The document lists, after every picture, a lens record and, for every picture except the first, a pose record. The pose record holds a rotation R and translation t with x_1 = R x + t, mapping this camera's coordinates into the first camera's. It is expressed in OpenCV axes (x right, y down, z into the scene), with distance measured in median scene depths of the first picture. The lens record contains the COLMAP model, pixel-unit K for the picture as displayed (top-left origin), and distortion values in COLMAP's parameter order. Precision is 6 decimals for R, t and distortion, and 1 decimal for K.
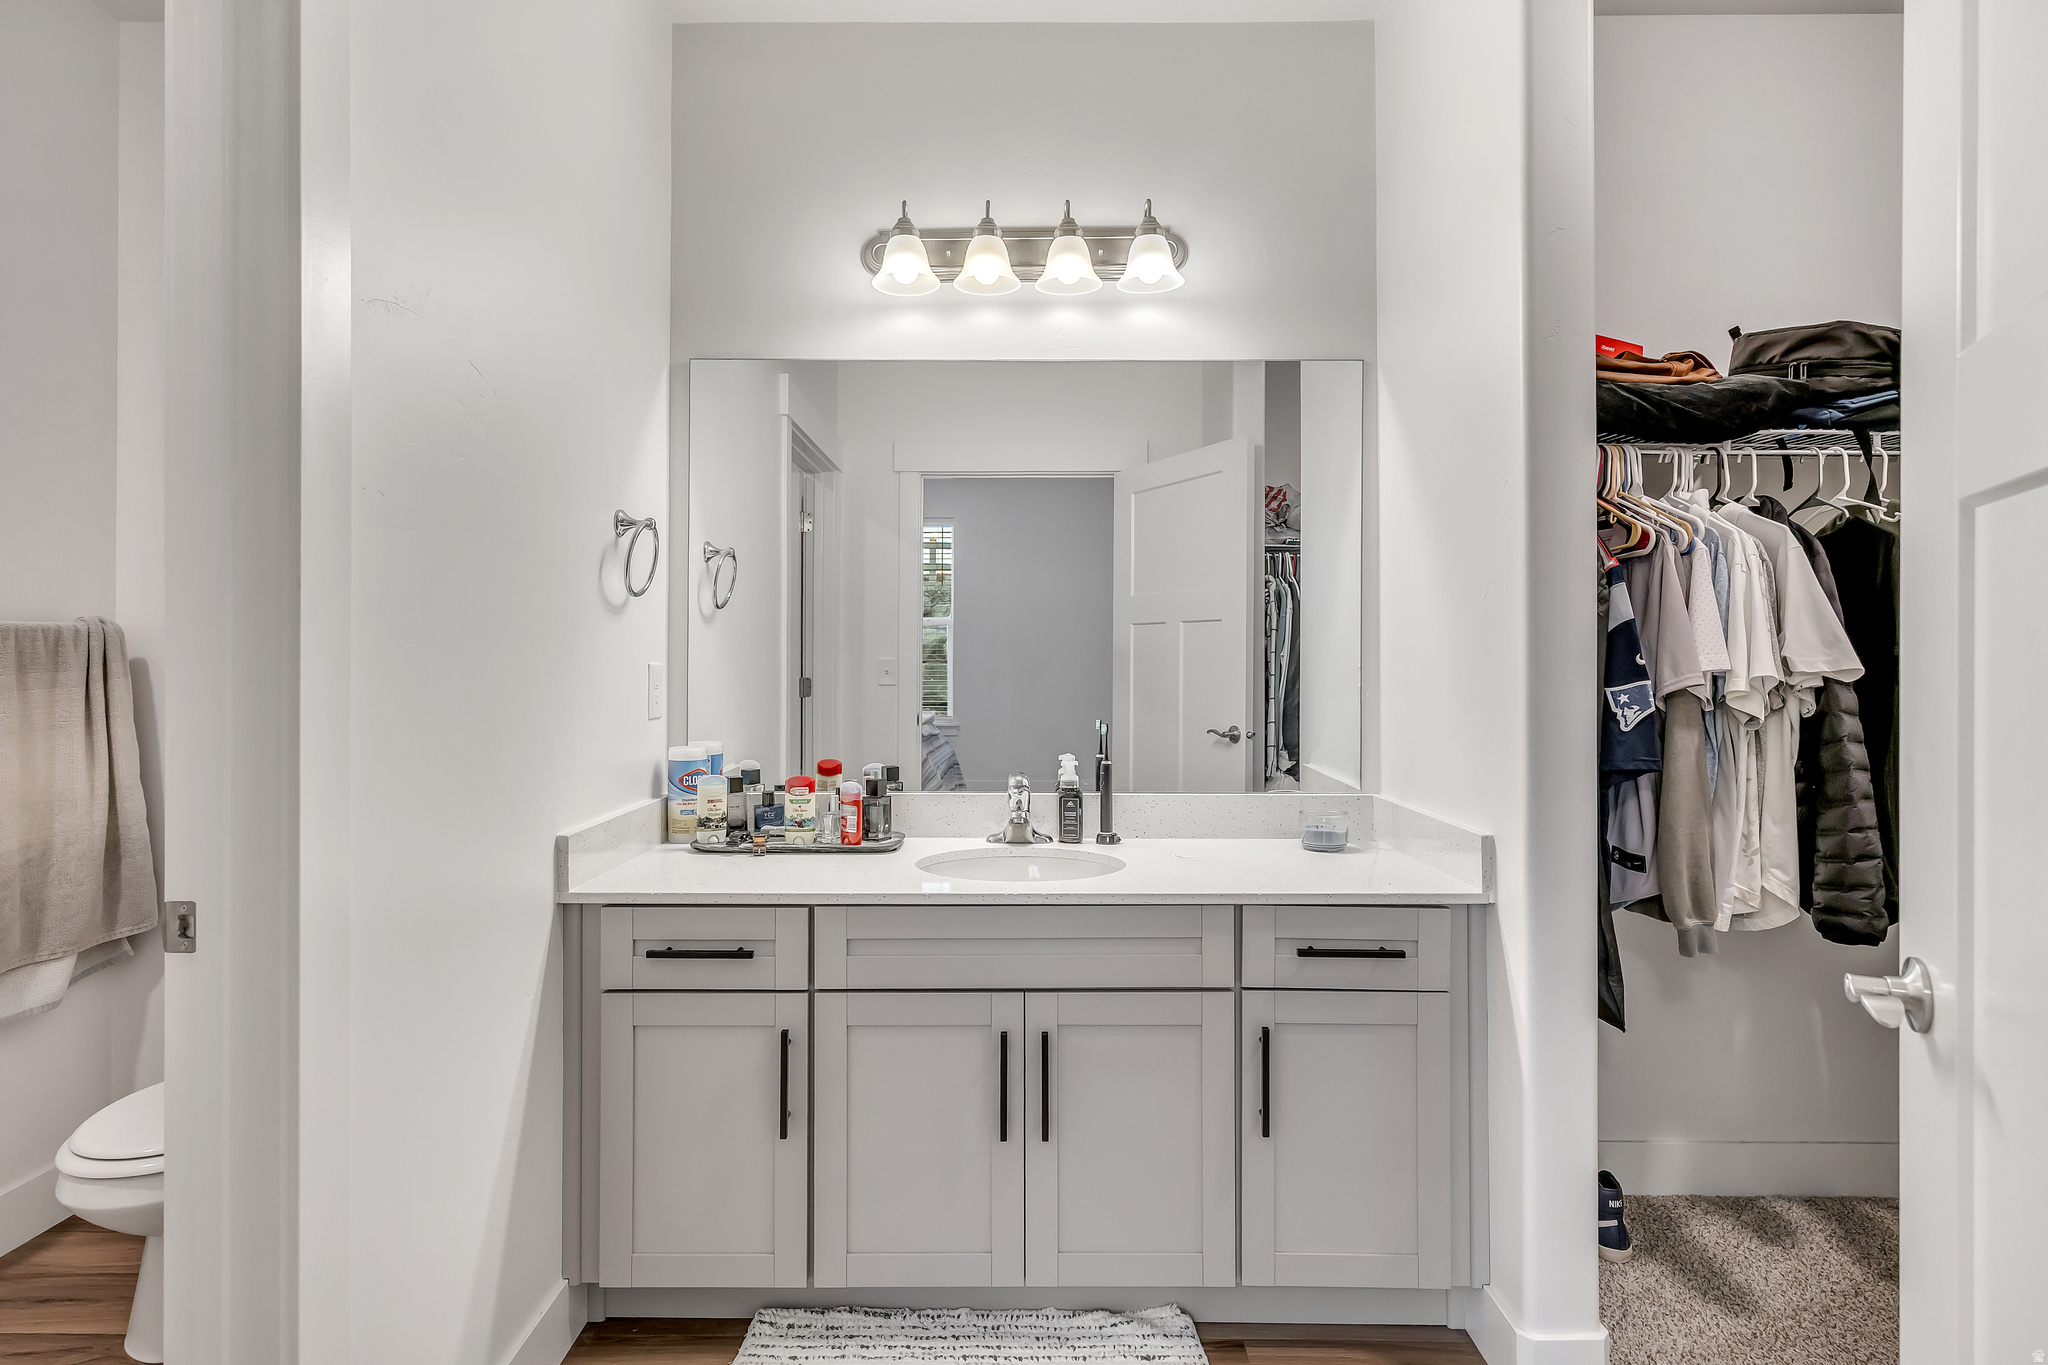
lens RADIAL K [[967.1, 0, 1021.5], [0, 967.1, 652.2], [0, 0, 1]] dist [0.002101, 0.000220]
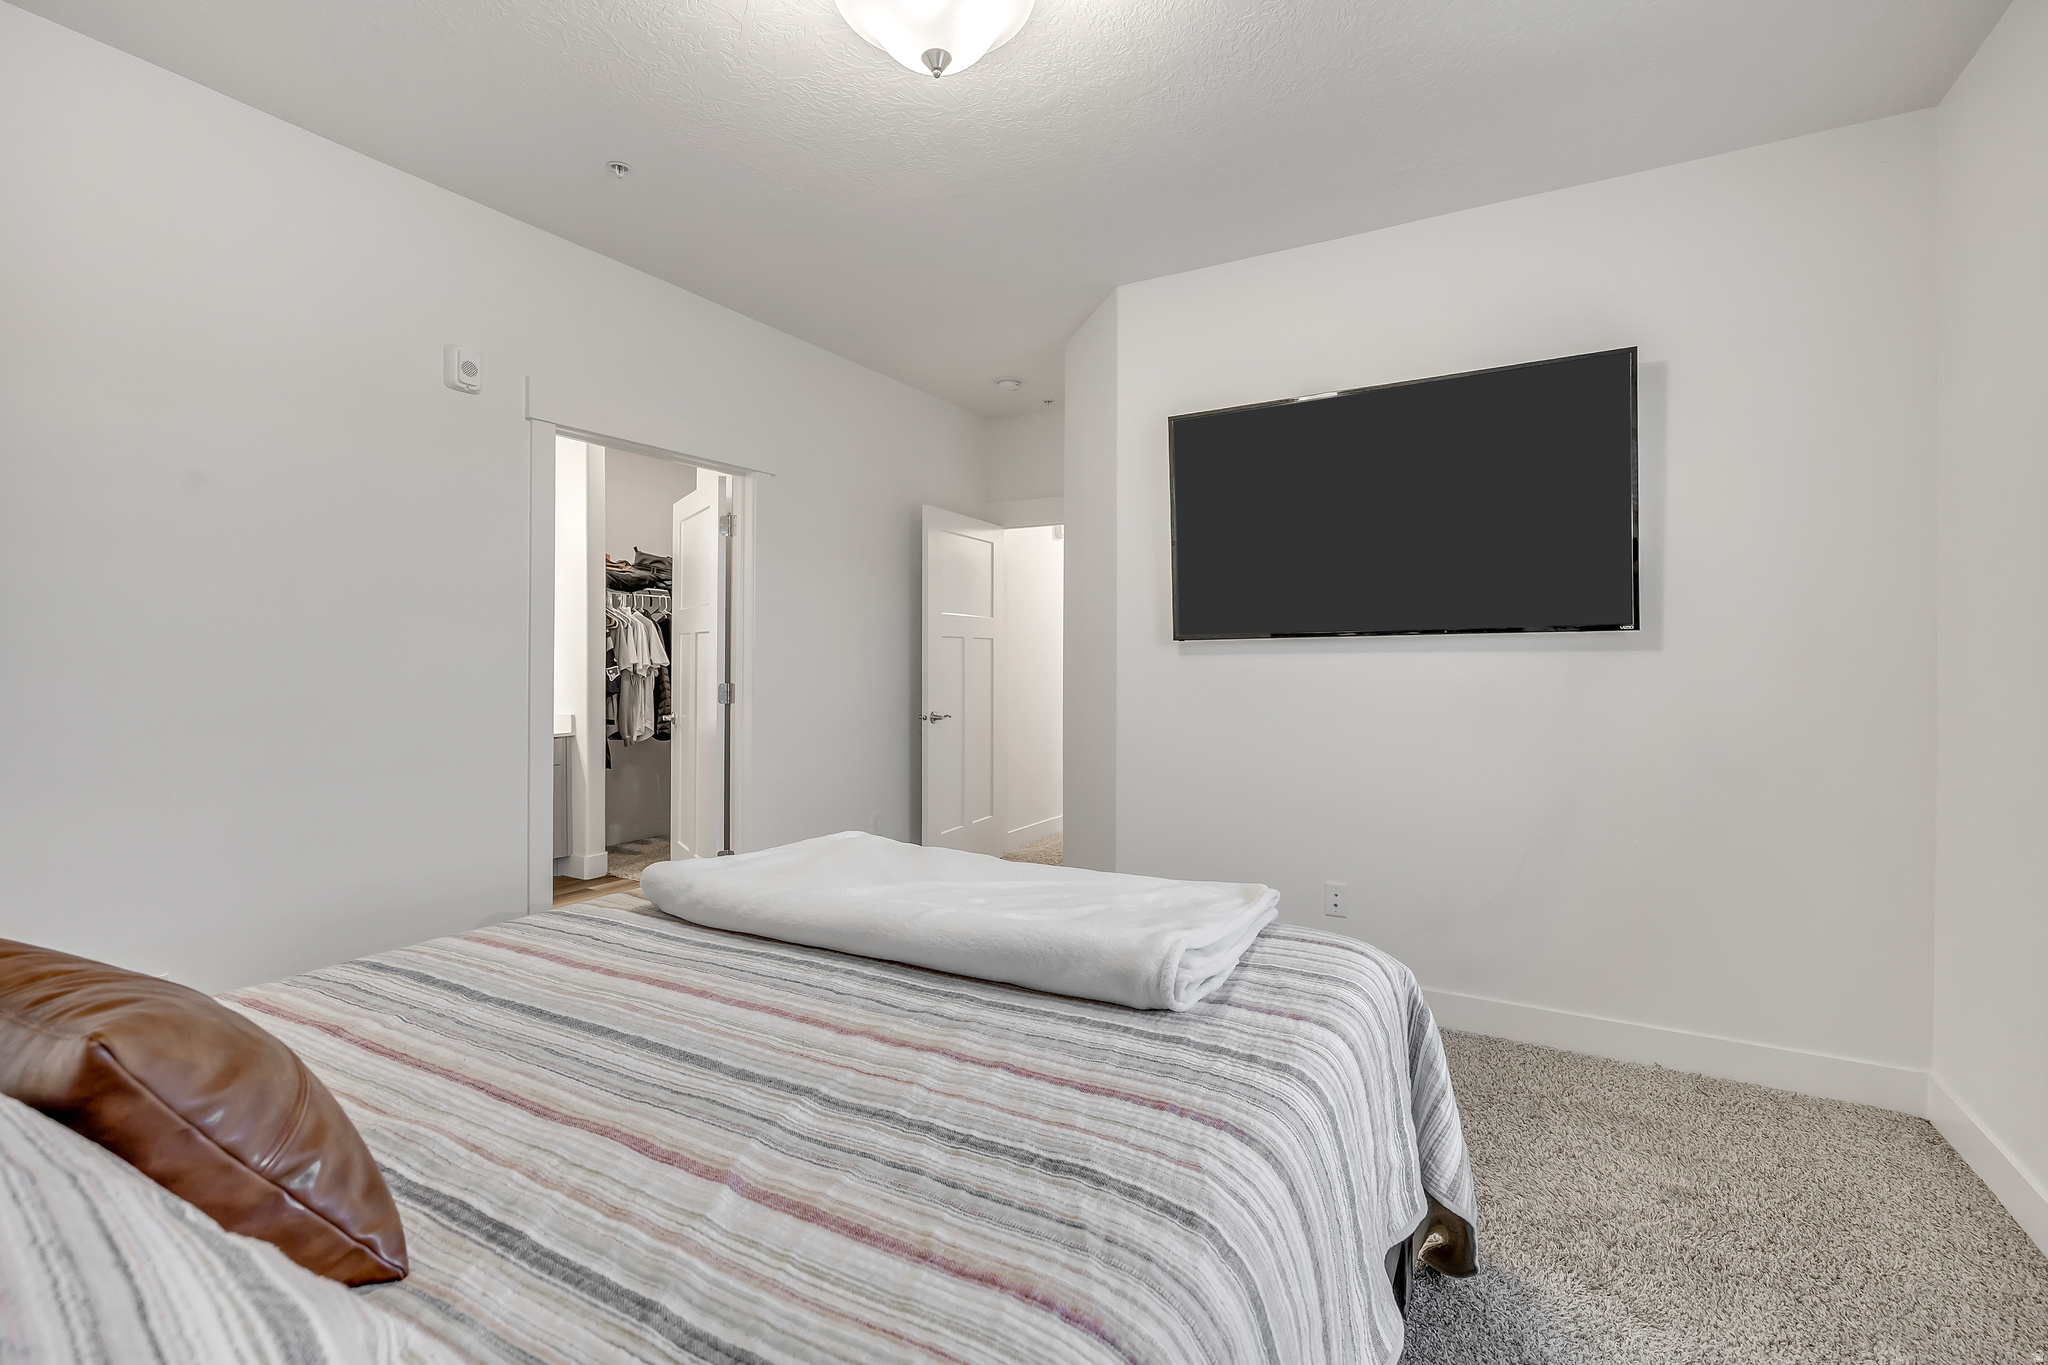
lens RADIAL K [[898.3, 0, 1024.0], [0, 898.3, 682.5], [0, 0, 1]] dist [0.023052, 0.000104]
pose [[0.471076, -0.013114, 0.881995, -1.421432], [-0.012944, 0.999679, 0.021777, 0.000019], [-0.881998, -0.021675, 0.470755, -1.687377]]
